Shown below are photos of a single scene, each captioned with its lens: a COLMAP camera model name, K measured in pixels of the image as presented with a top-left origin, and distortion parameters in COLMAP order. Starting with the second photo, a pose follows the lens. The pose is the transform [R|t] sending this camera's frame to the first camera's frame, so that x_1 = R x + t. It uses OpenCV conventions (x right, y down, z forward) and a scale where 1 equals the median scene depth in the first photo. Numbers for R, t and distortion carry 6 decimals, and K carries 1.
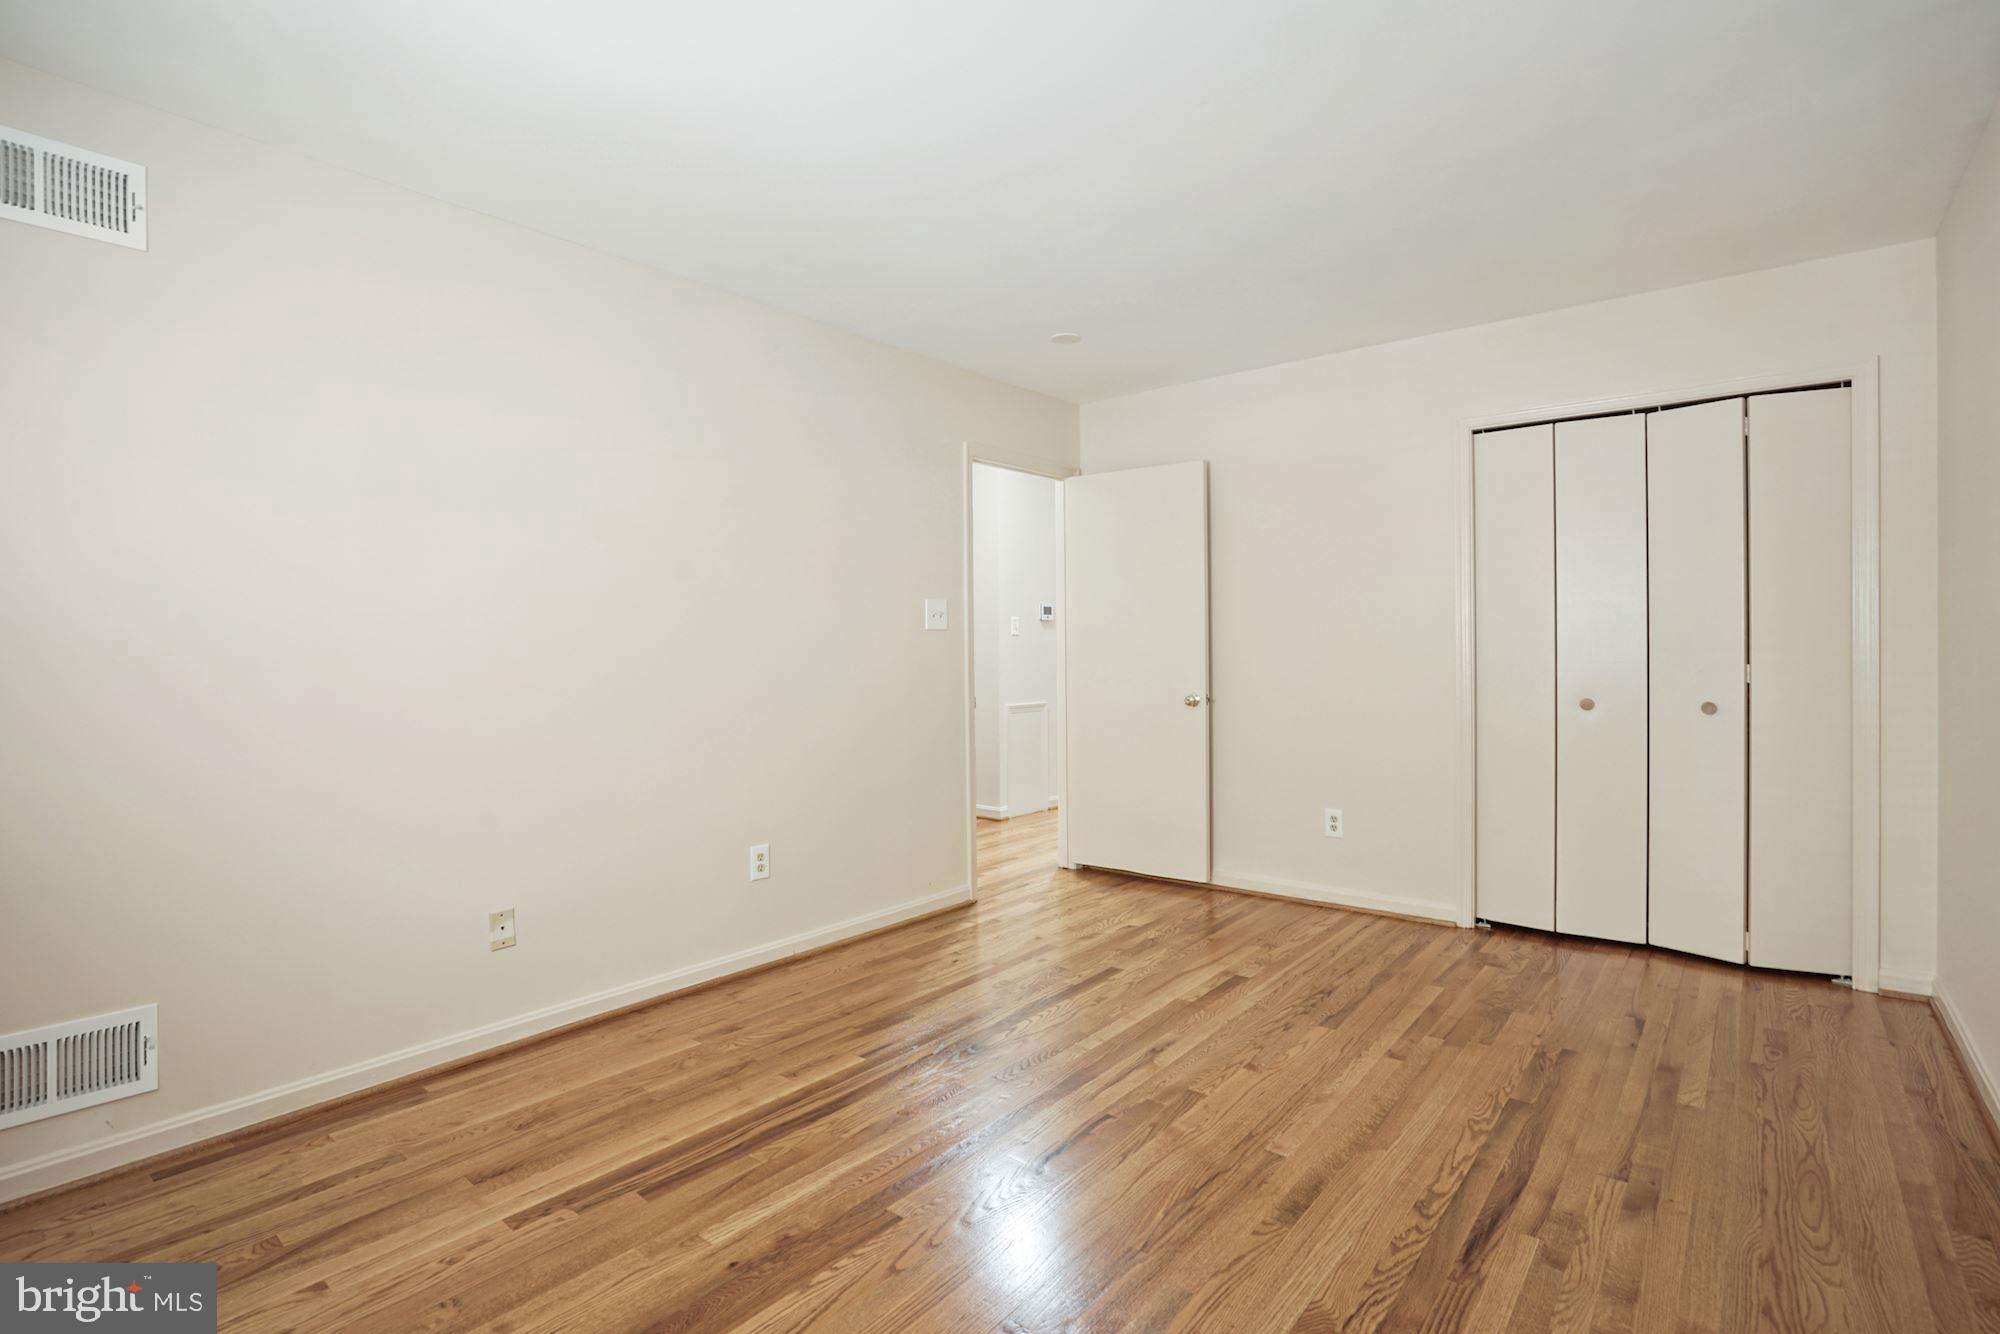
lens RADIAL K [[941.3, 0, 997.2], [0, 941.3, 653.7], [0, 0, 1]] dist [-0.064815, 0.029946]
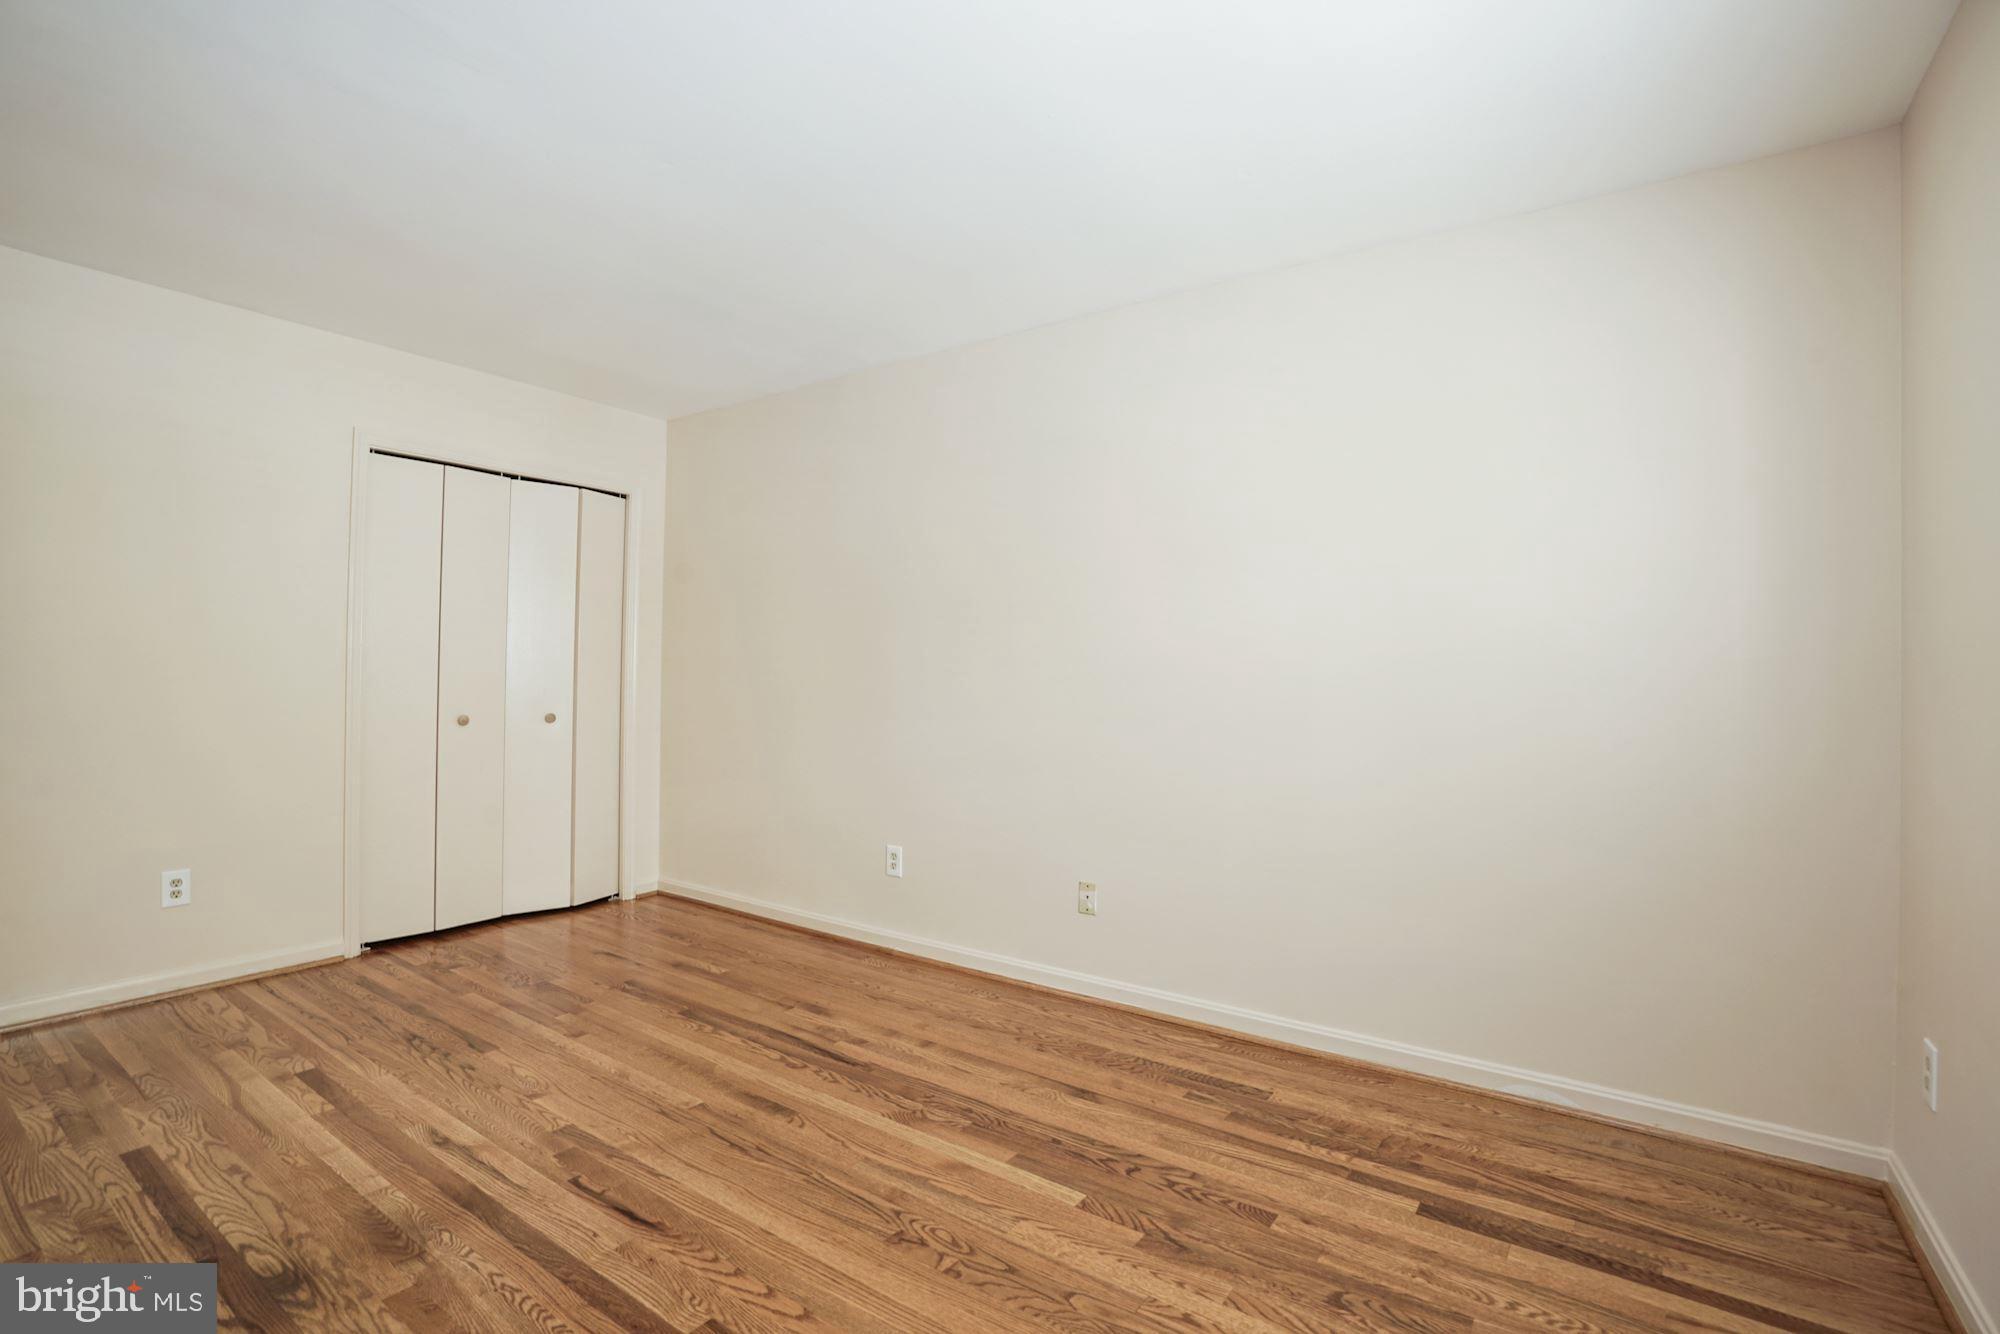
lens RADIAL K [[928.1, 0, 996.2], [0, 928.1, 664.3], [0, 0, 1]] dist [-0.063731, 0.027022]
pose [[-0.074177, 0.018155, 0.997080, -0.602212], [-0.003575, 0.999823, -0.018471, 0.005378], [-0.997239, -0.004935, -0.074099, 0.489004]]
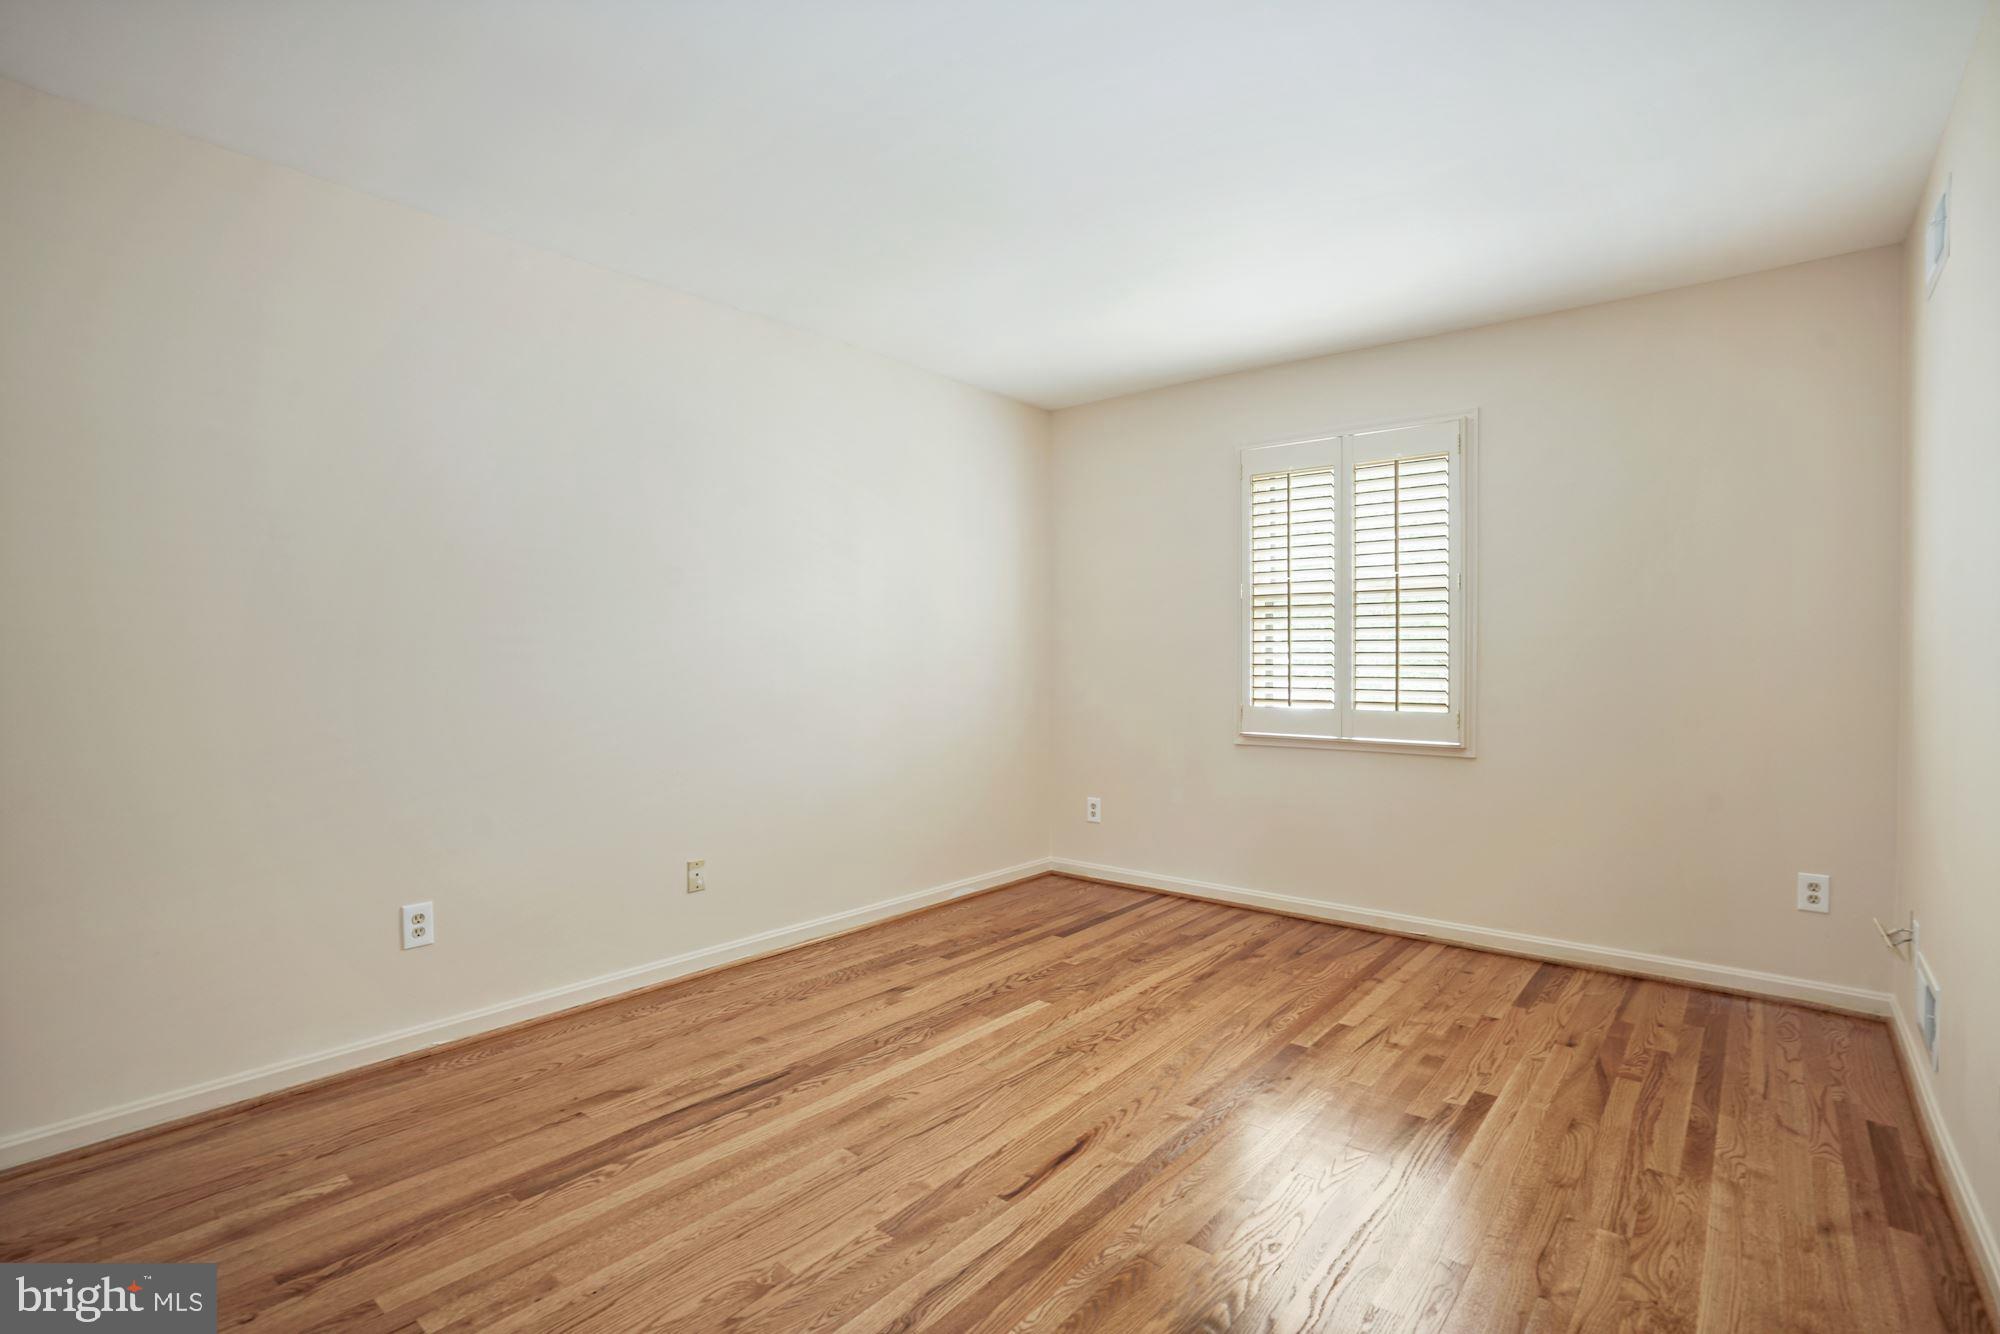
lens RADIAL K [[941.3, 0, 997.2], [0, 941.3, 653.7], [0, 0, 1]] dist [-0.064815, 0.029946]
pose [[-0.999956, 0.009270, 0.001125, 0.092030], [0.009276, 0.999944, 0.005050, -0.009347], [-0.001078, 0.005060, -0.999987, 1.390191]]
